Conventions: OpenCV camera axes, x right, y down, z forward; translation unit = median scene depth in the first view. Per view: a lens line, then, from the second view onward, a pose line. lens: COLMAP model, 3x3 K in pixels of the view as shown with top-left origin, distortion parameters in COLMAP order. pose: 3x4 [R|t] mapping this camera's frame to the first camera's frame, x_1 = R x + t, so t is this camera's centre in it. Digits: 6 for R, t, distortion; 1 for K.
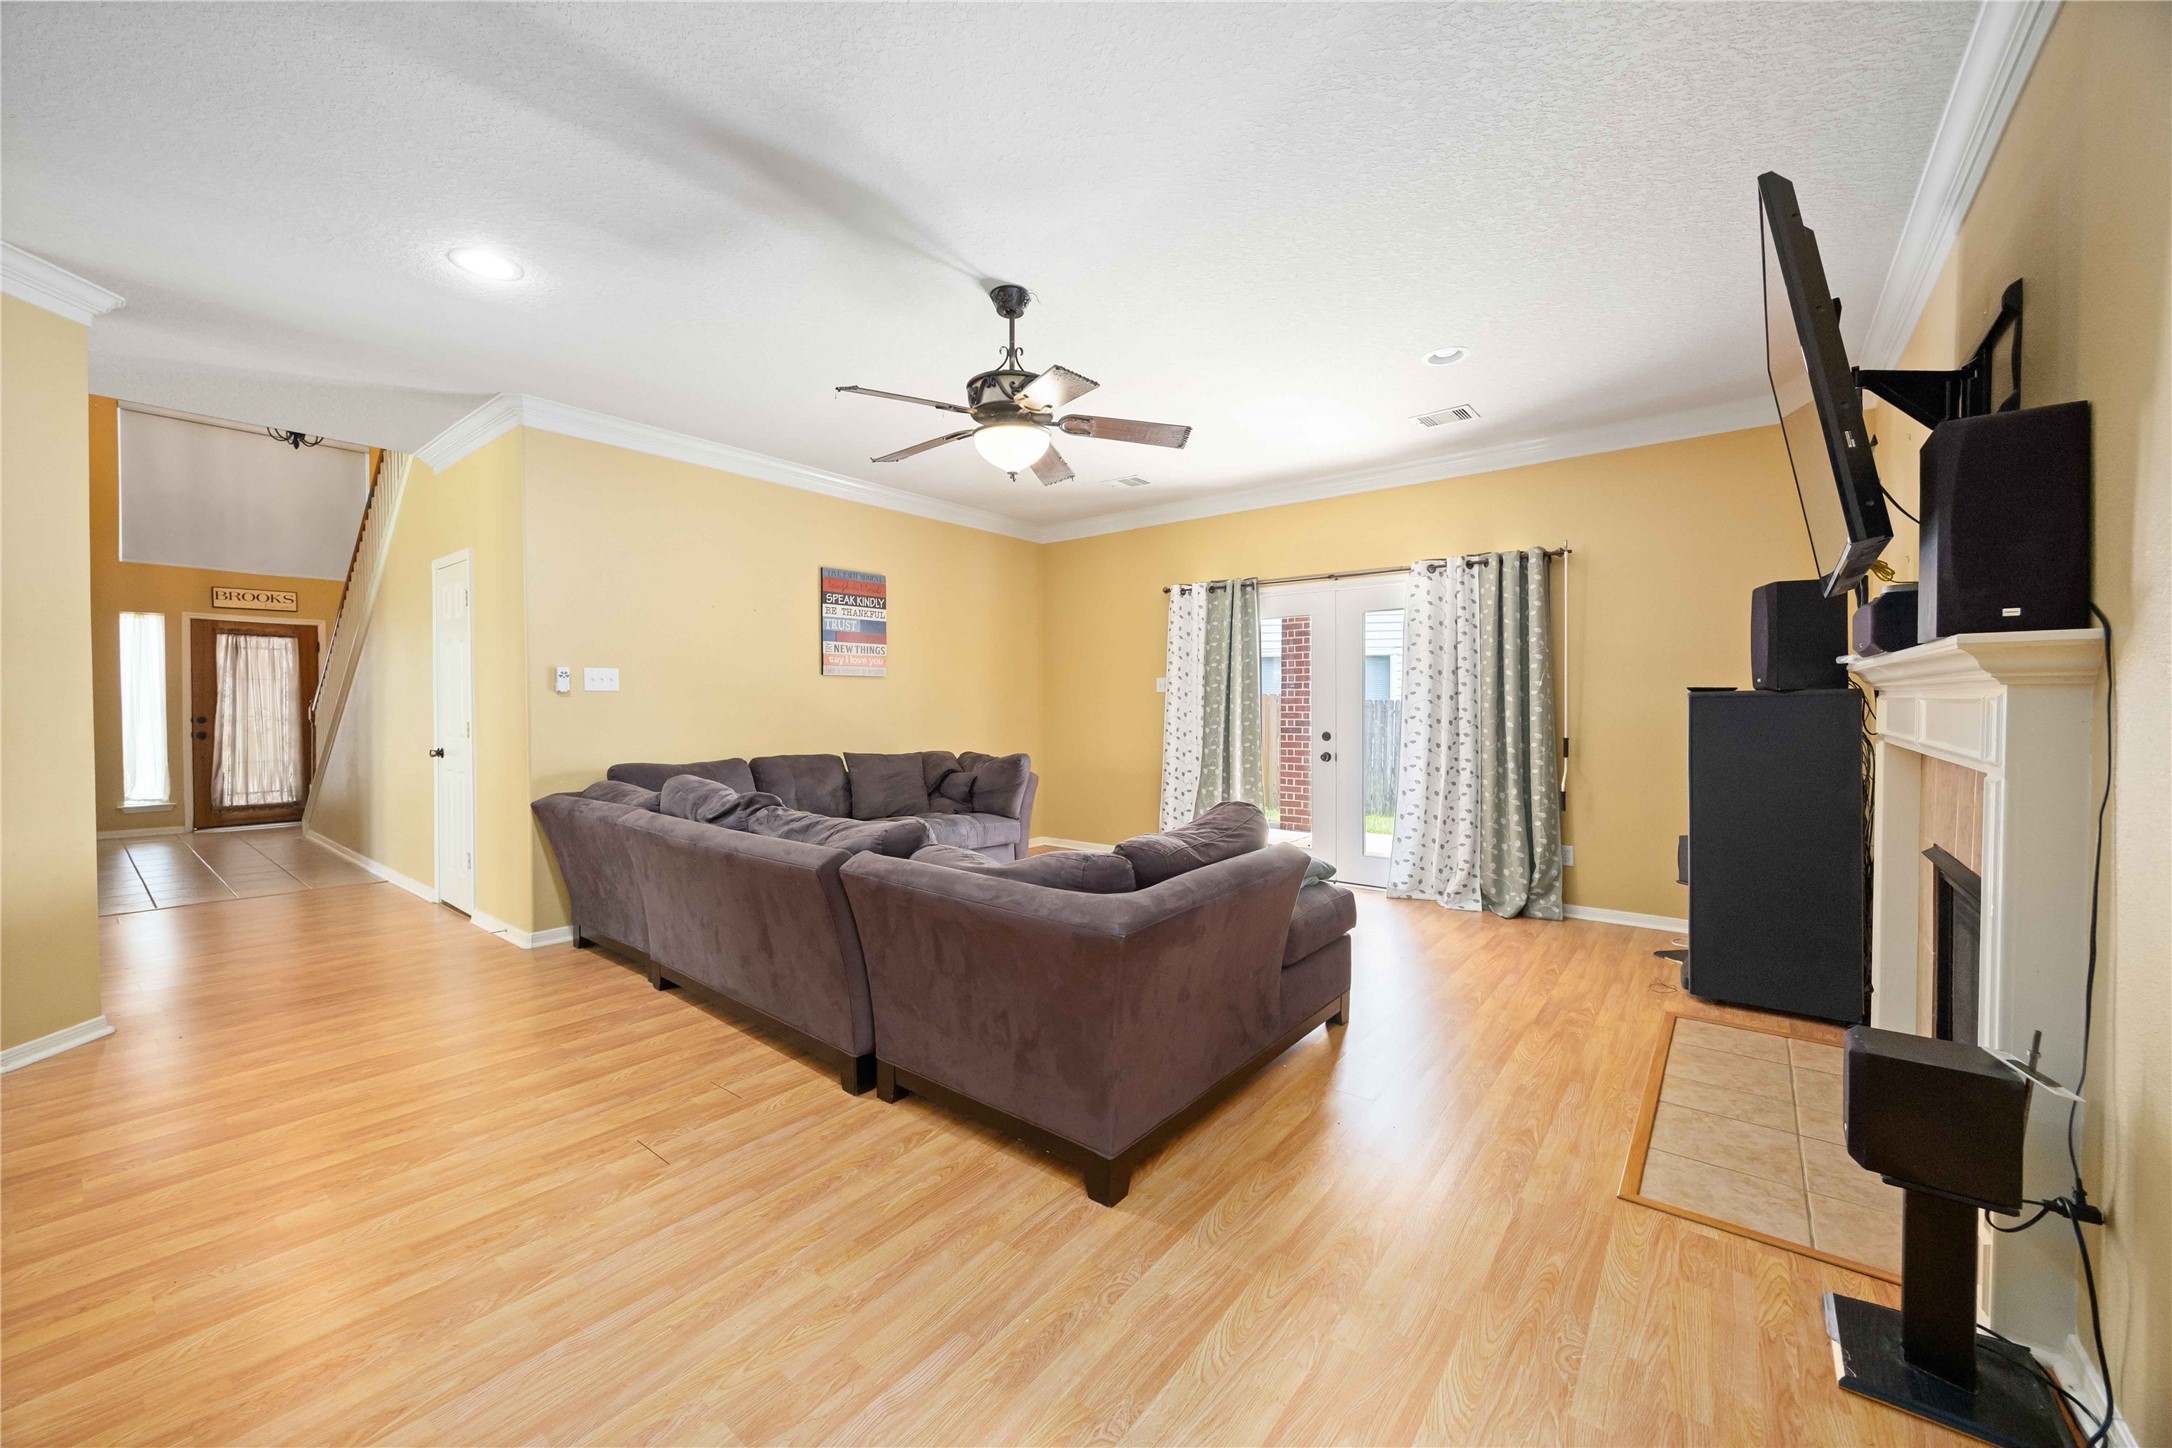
lens RADIAL K [[828.8, 0, 1094.1], [0, 828.8, 712.2], [0, 0, 1]] dist [-0.001615, -0.000206]
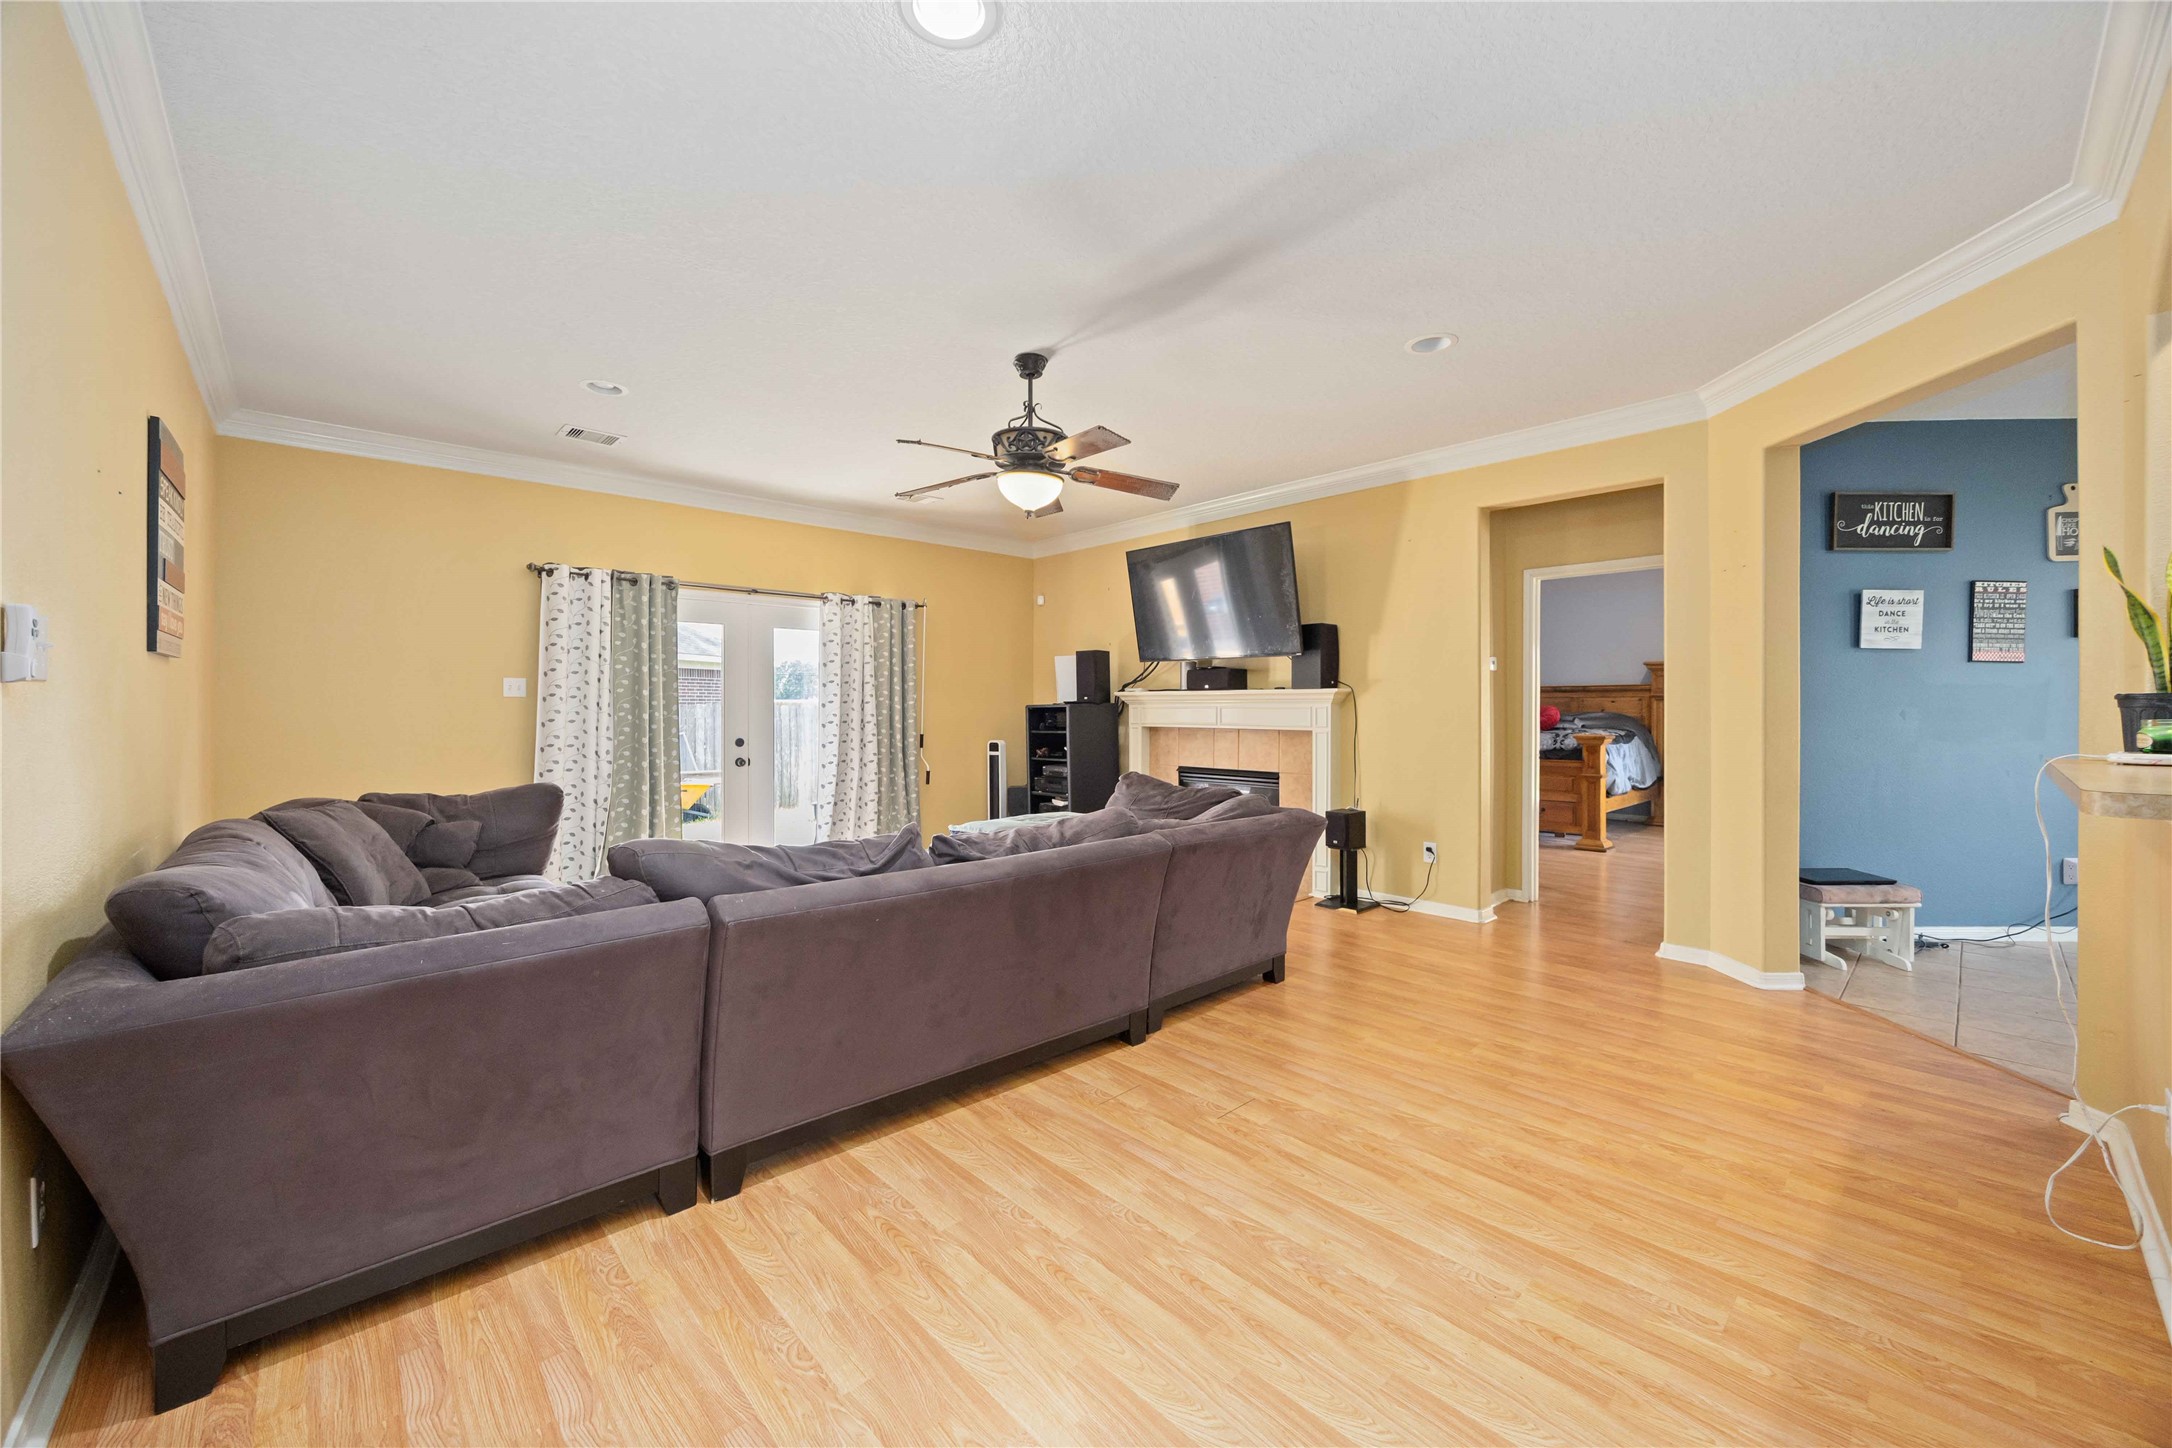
lens RADIAL K [[828.8, 0, 1084.2], [0, 828.8, 705.0], [0, 0, 1]] dist [-0.001615, -0.000206]
pose [[0.152626, 0.003099, 0.988279, -0.810048], [0.015536, 0.999864, -0.005535, -0.006409], [-0.988162, 0.016198, 0.152558, 0.494573]]
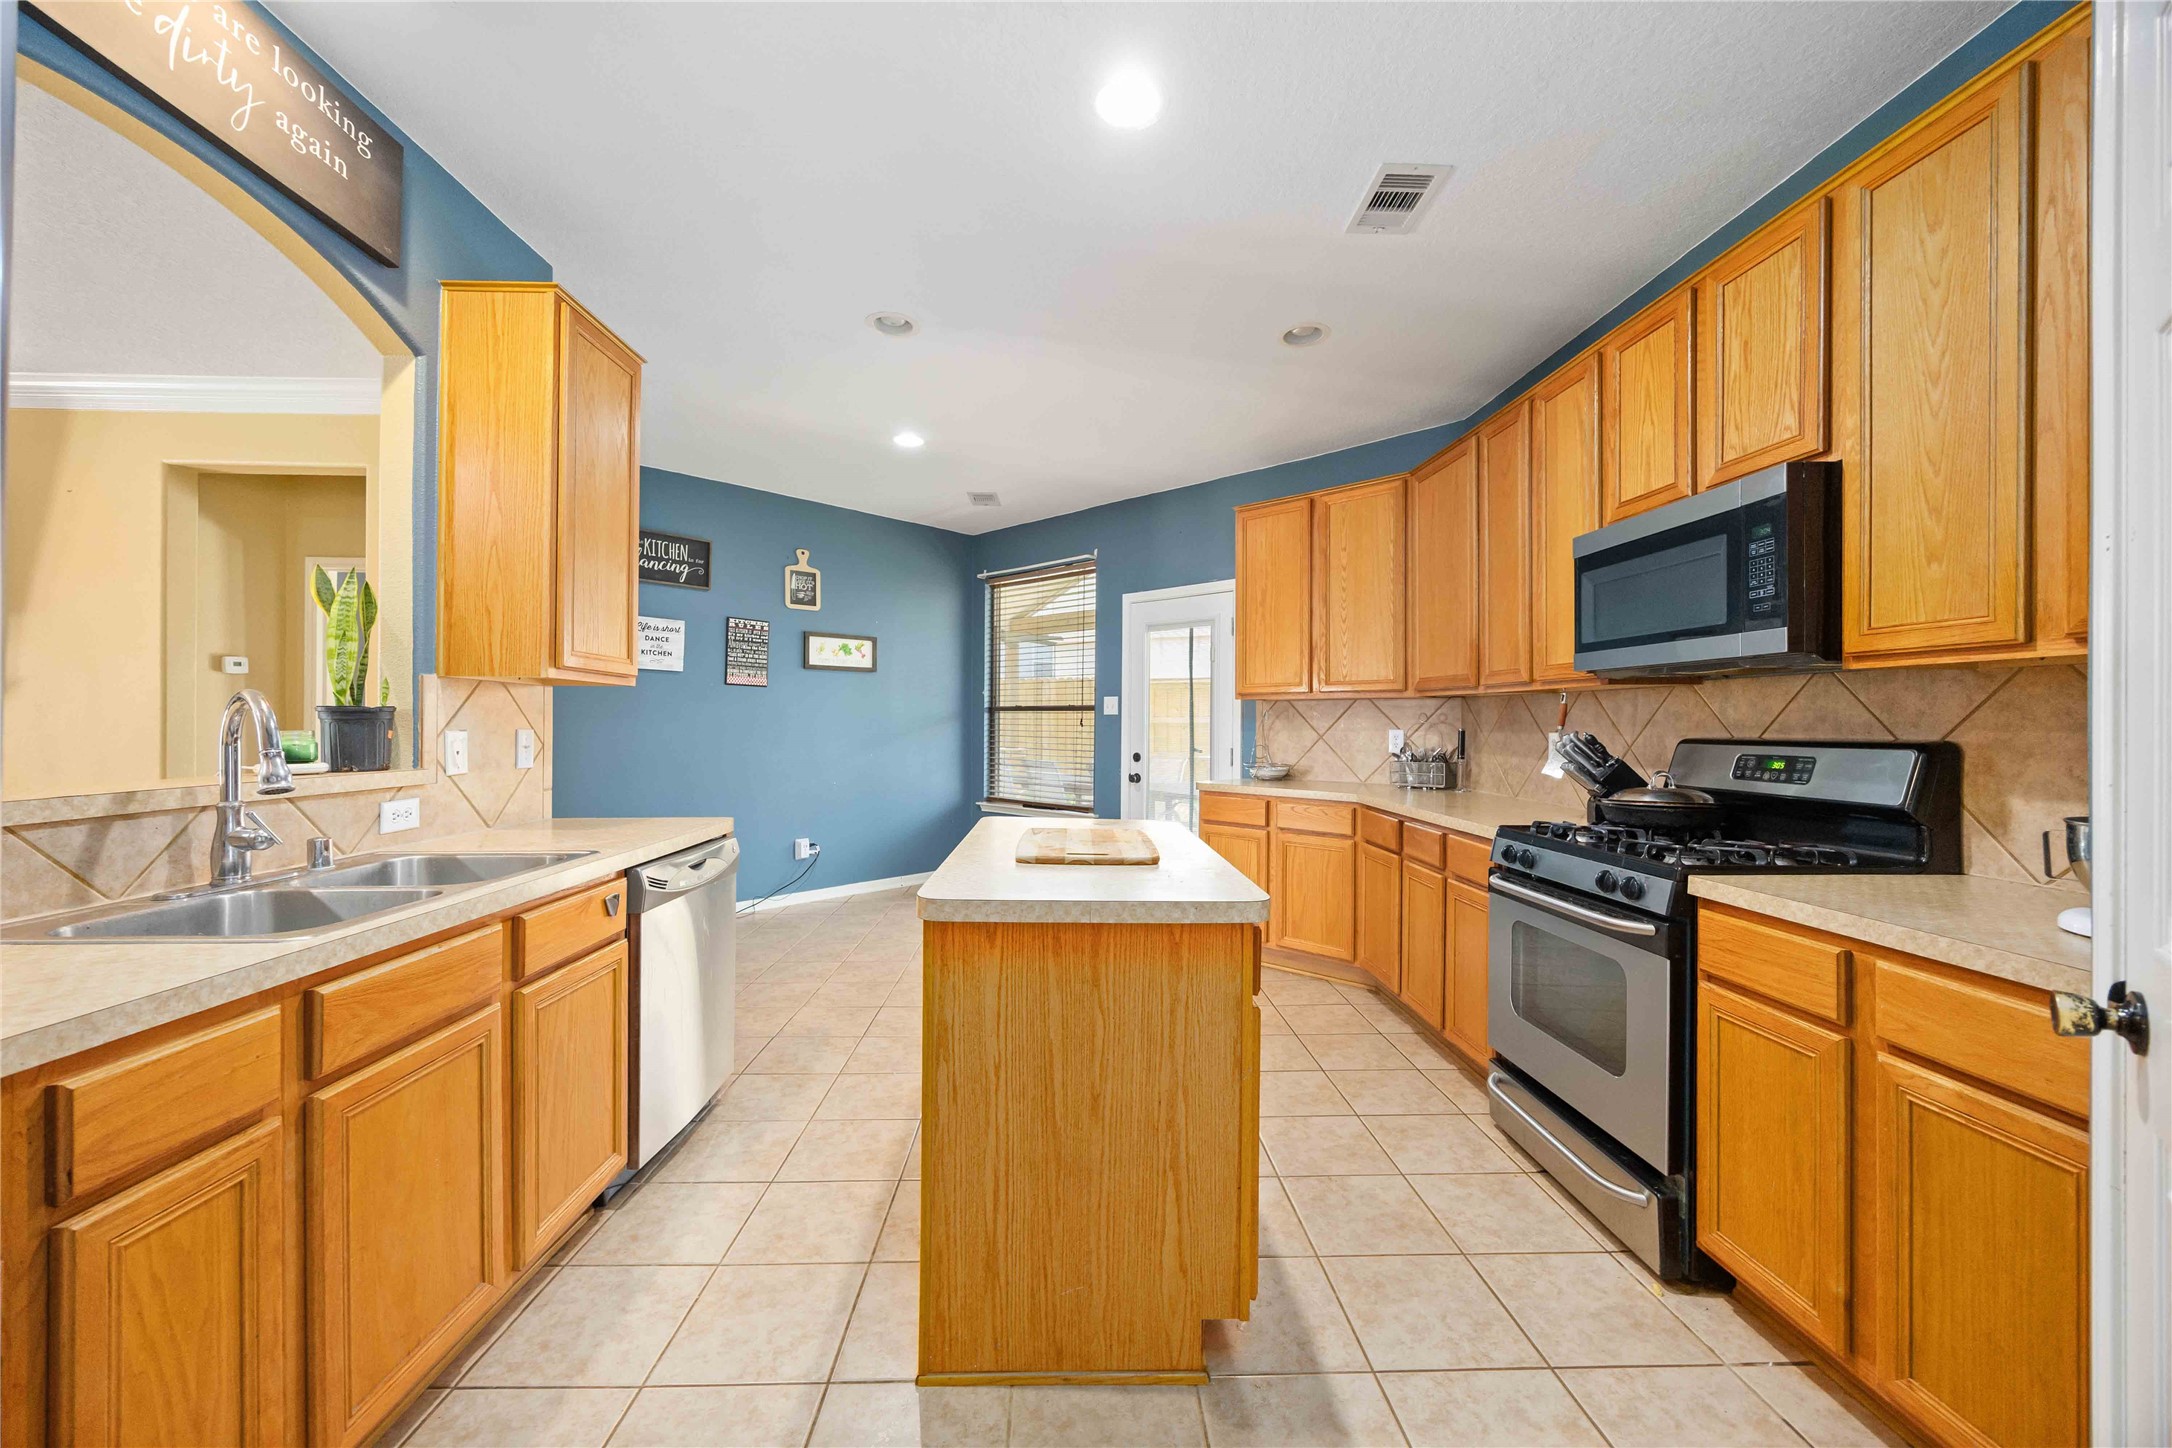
lens RADIAL K [[828.8, 0, 1088.6], [0, 828.8, 723.6], [0, 0, 1]] dist [-0.001615, -0.000206]
pose [[-0.639728, -0.000263, 0.768601, -0.910699], [0.009543, 0.999920, 0.008285, 0.003680], [-0.768542, 0.012635, -0.639674, 0.012326]]
